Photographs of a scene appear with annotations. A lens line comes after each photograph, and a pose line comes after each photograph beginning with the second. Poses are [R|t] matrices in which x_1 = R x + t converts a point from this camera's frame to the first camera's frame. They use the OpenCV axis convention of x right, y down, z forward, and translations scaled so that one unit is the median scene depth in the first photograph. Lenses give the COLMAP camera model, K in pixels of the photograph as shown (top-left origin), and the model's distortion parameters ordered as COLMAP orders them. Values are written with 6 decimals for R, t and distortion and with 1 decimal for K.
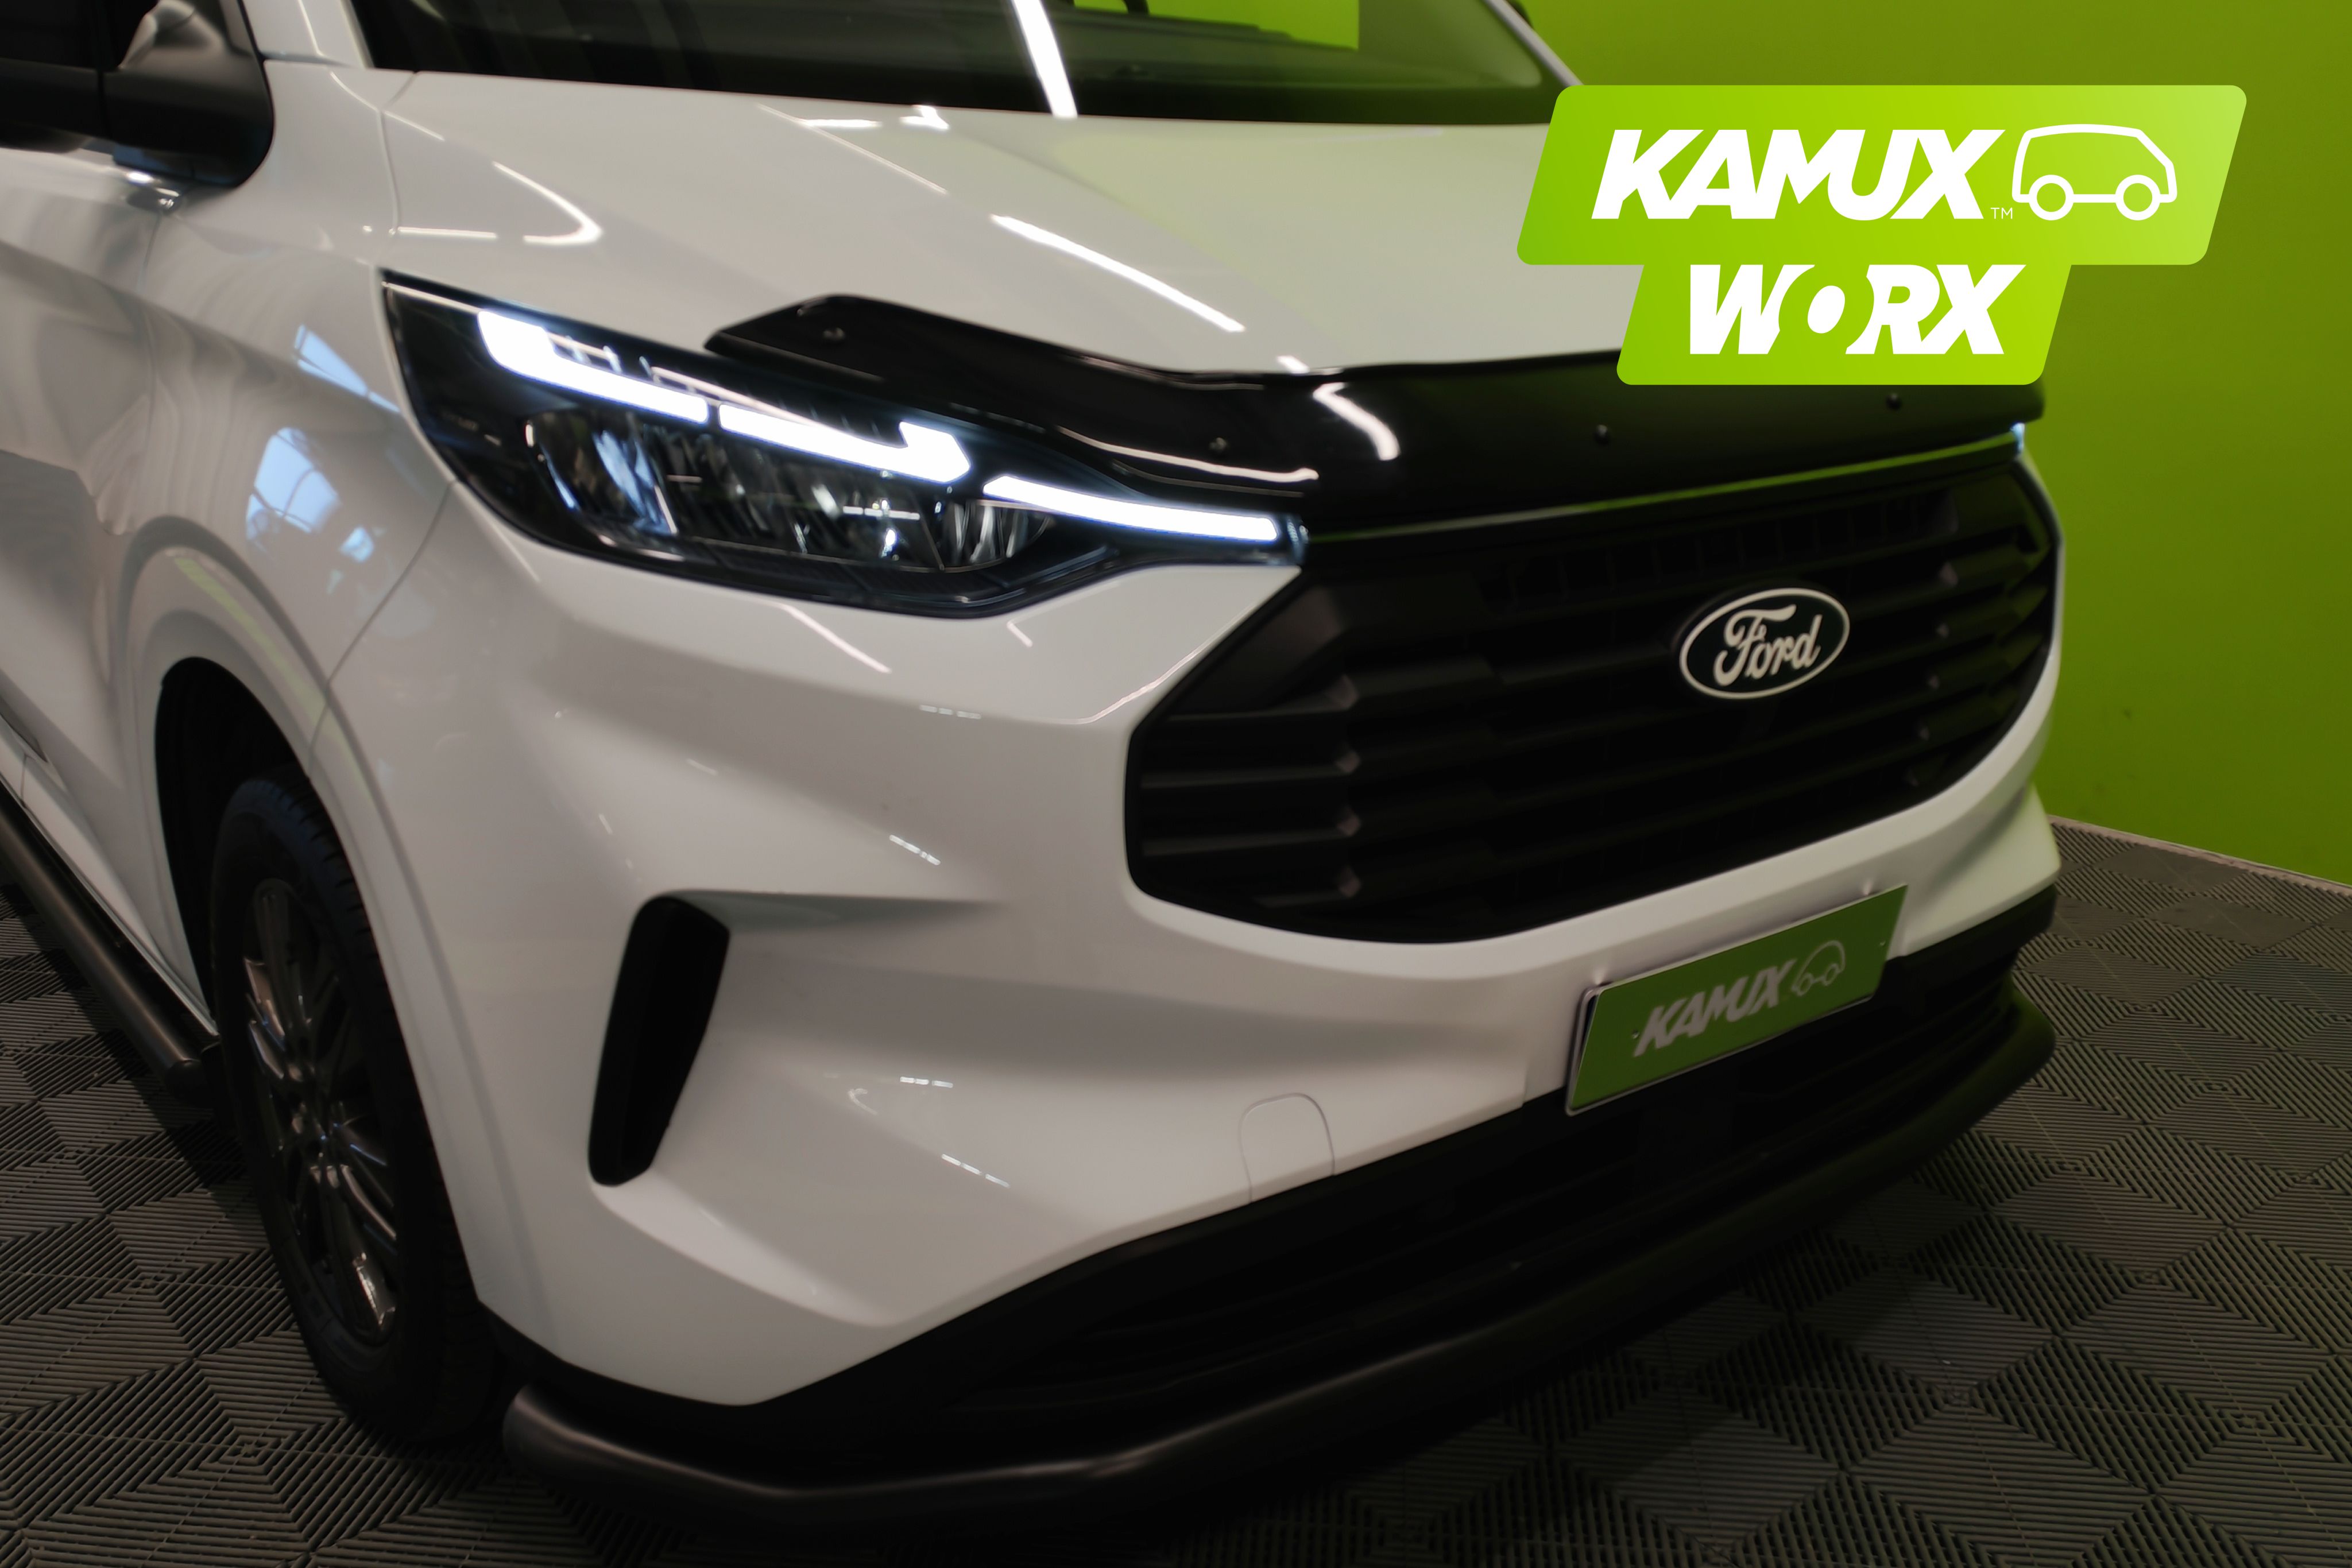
lens RADIAL K [[2084.0, 0, 1176.0], [0, 2084.0, 784.0], [0, 0, 1]] dist [0.017973, 0.001537]
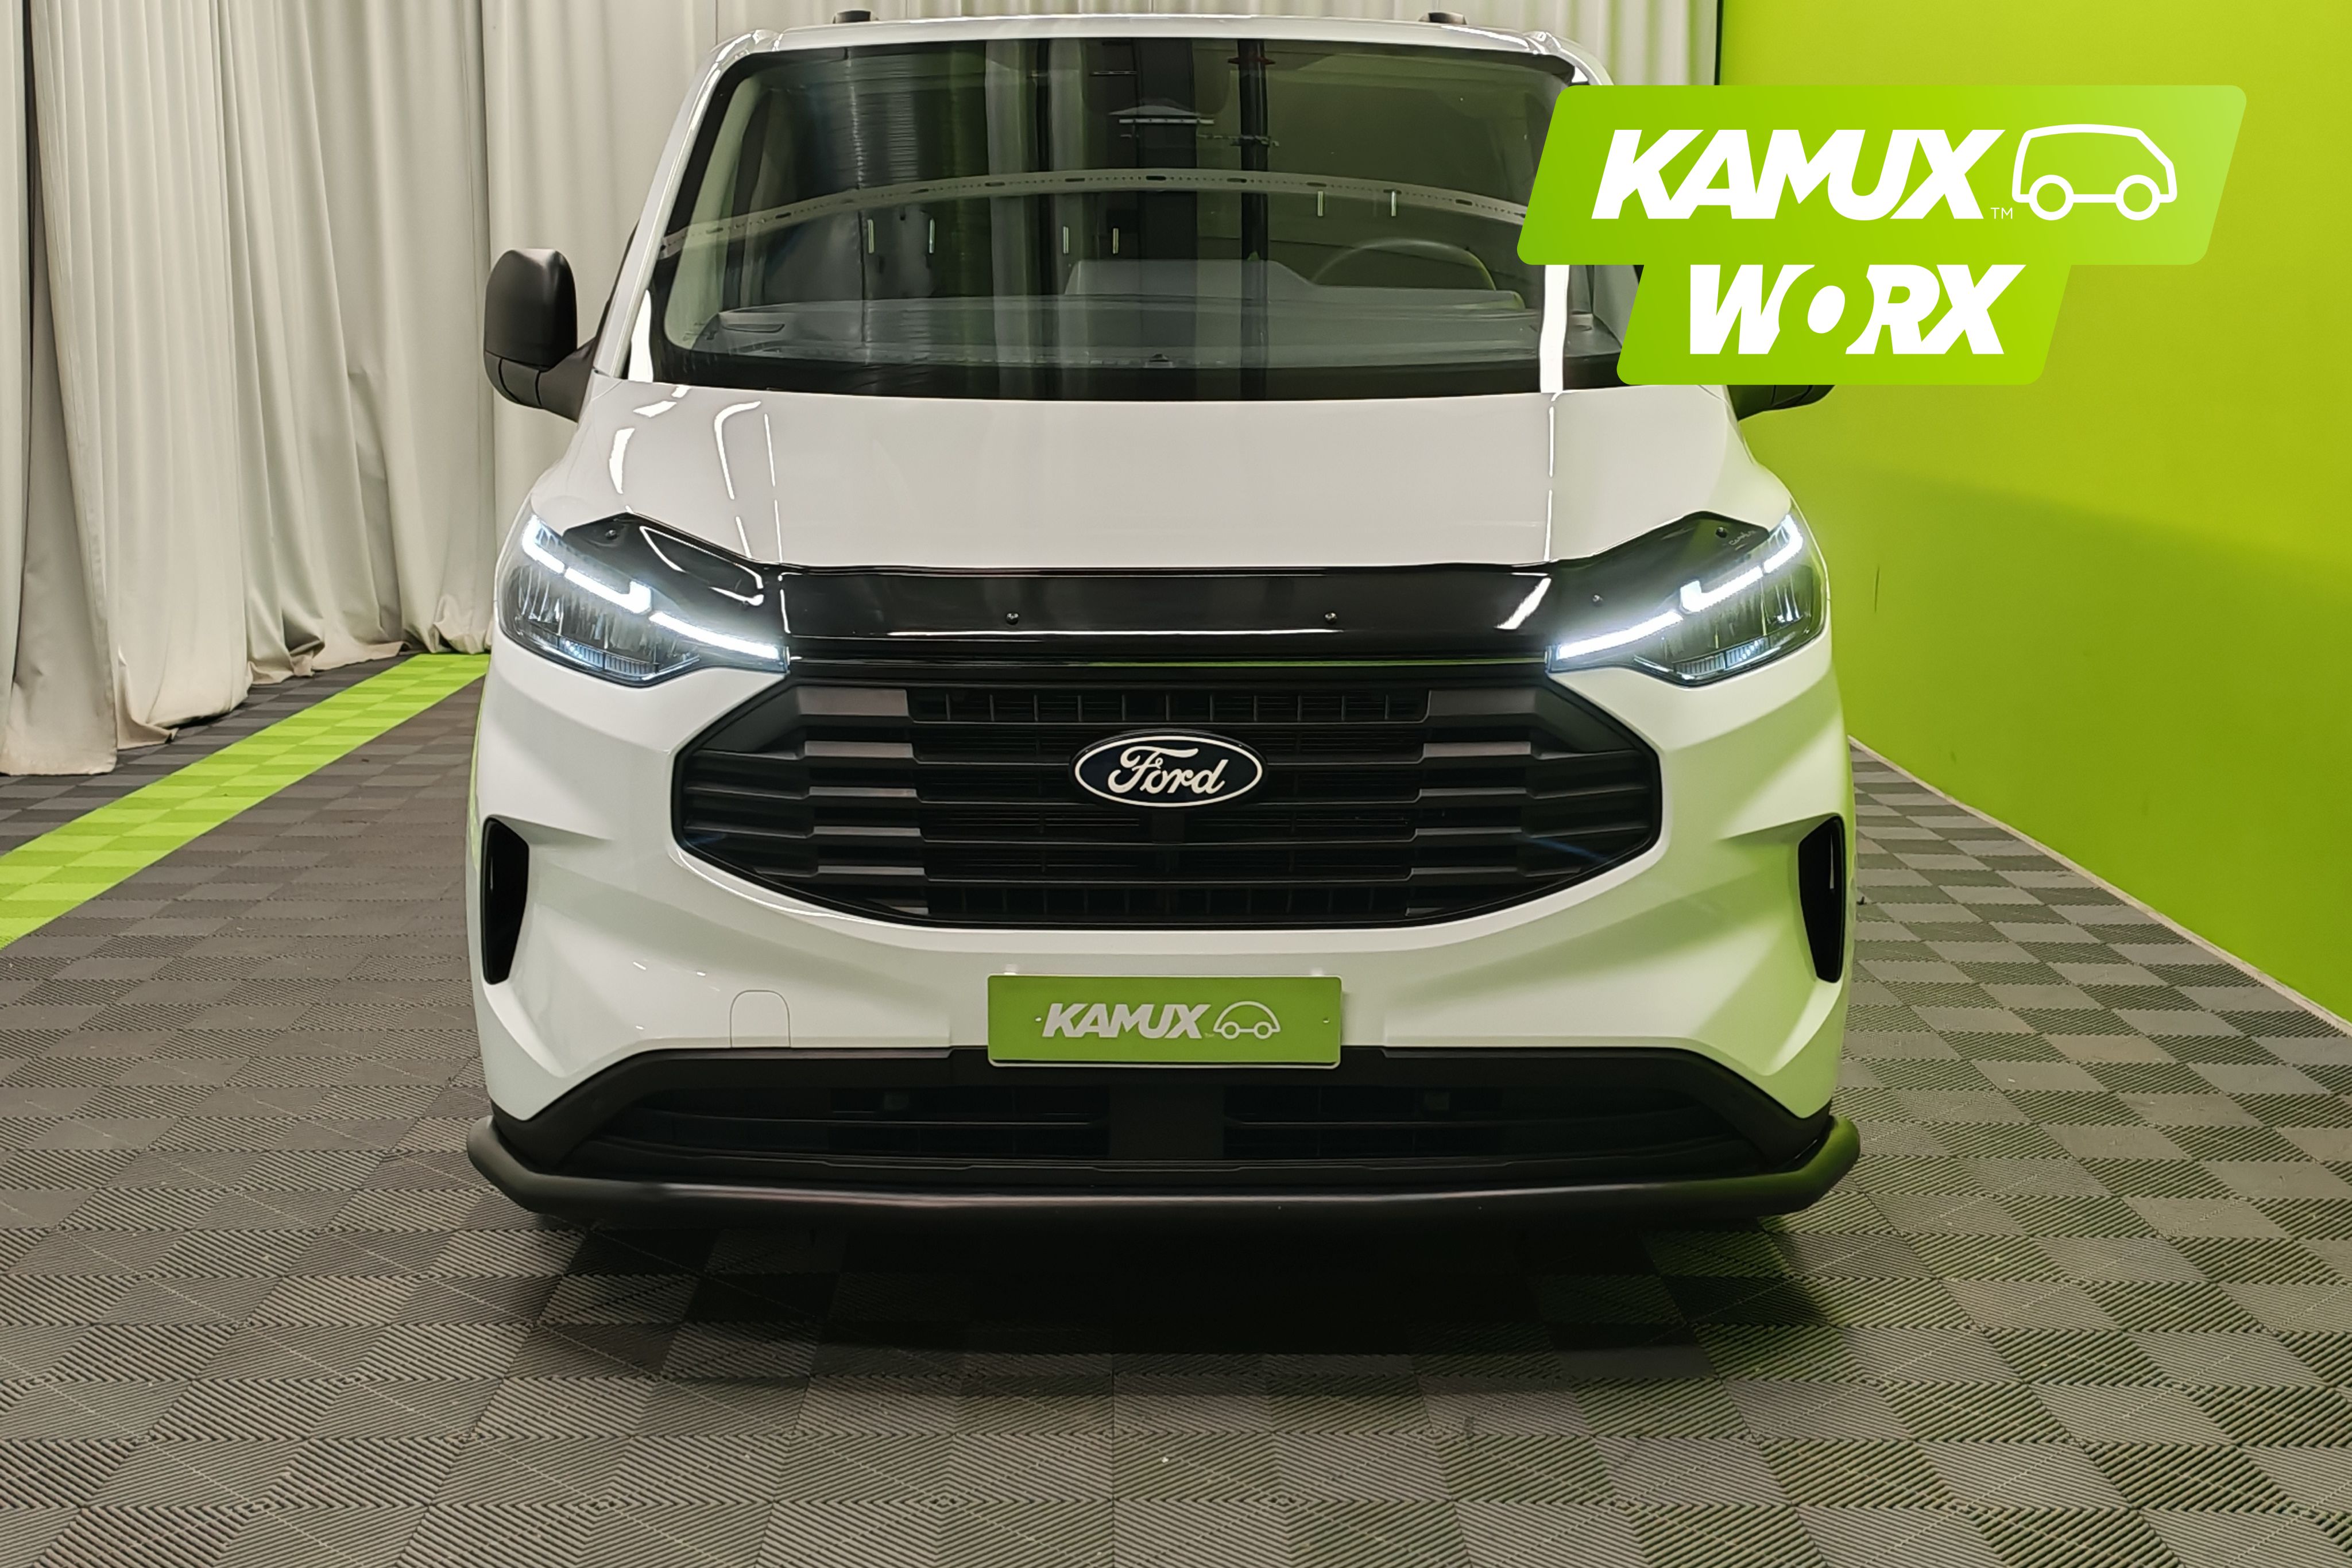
lens RADIAL K [[2743.2, 0, 1176.0], [0, 2743.2, 784.0], [0, 0, 1]] dist [0.110490, 0.002122]
pose [[0.790294, 0.096924, -0.605013, 1.466180], [-0.175772, 0.981771, -0.072319, 0.080027], [0.586975, 0.163497, 0.792924, -0.523351]]
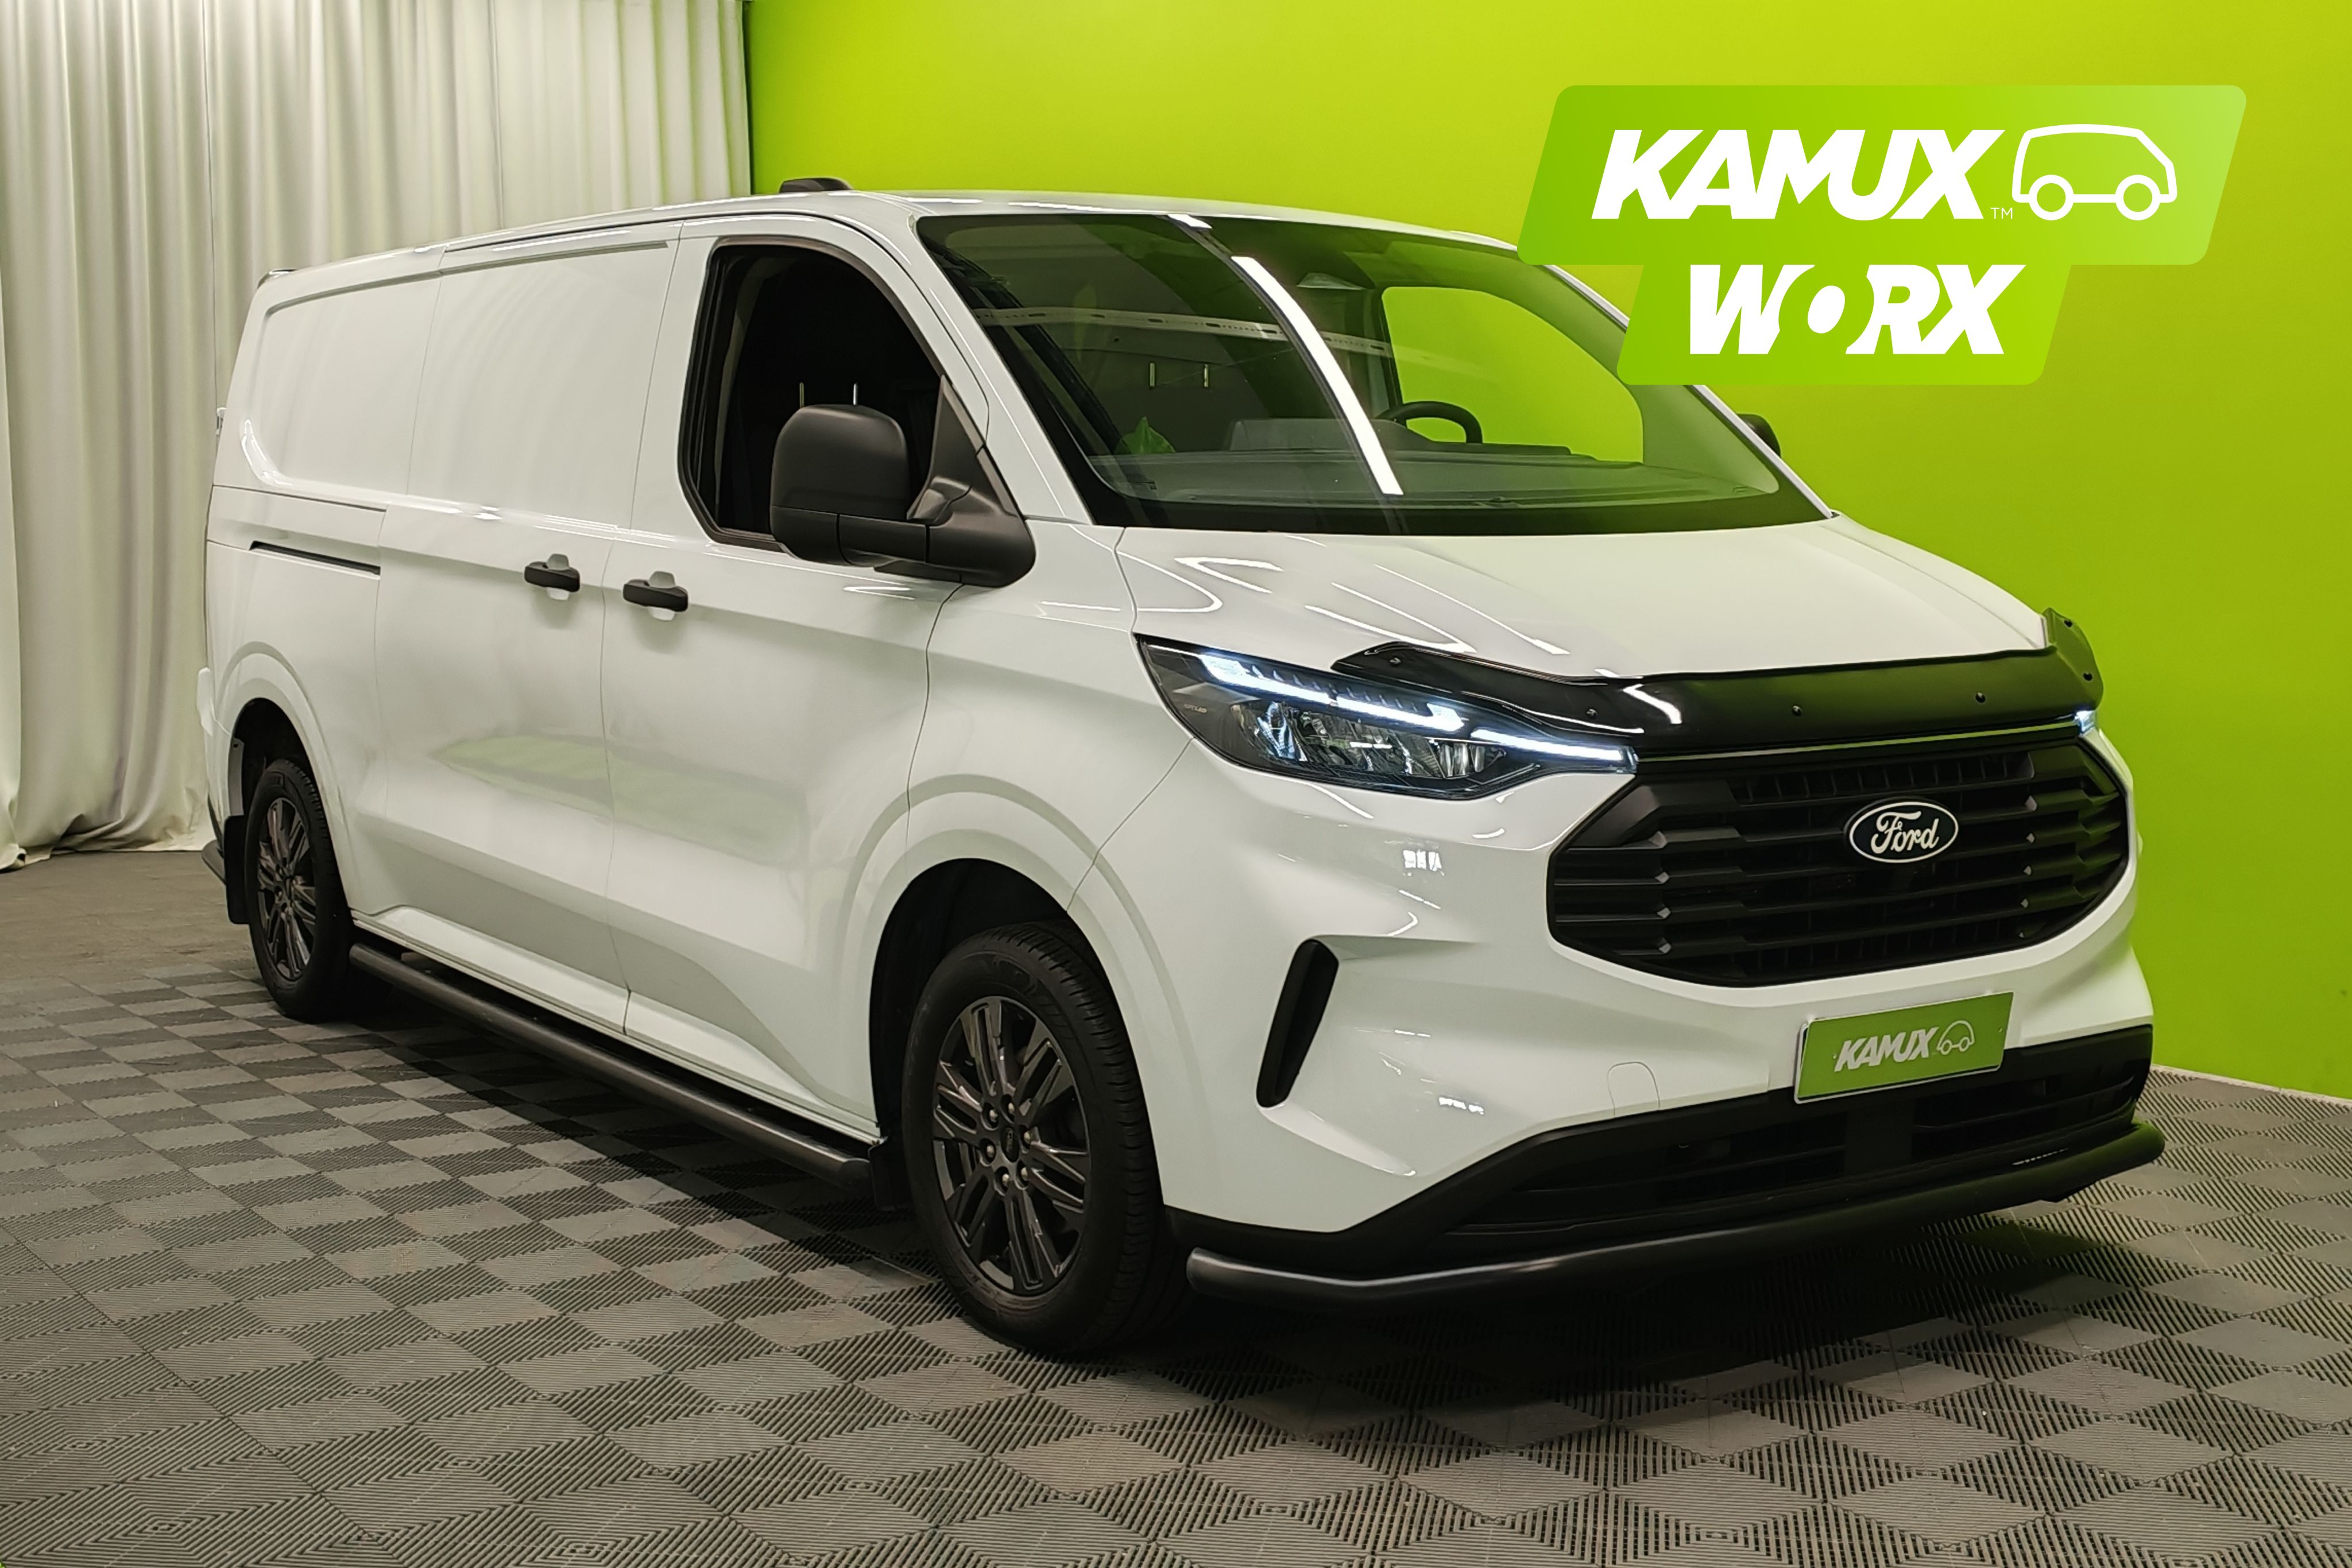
lens RADIAL K [[2874.7, 0, 1114.0], [0, 2874.7, 781.7], [0, 0, 1]] dist [0.078141, -0.016834]
pose [[0.996792, -0.007916, -0.079643, -0.179037], [-0.007357, 0.981821, -0.189664, 0.353449], [0.079697, 0.189642, 0.978613, -1.413938]]
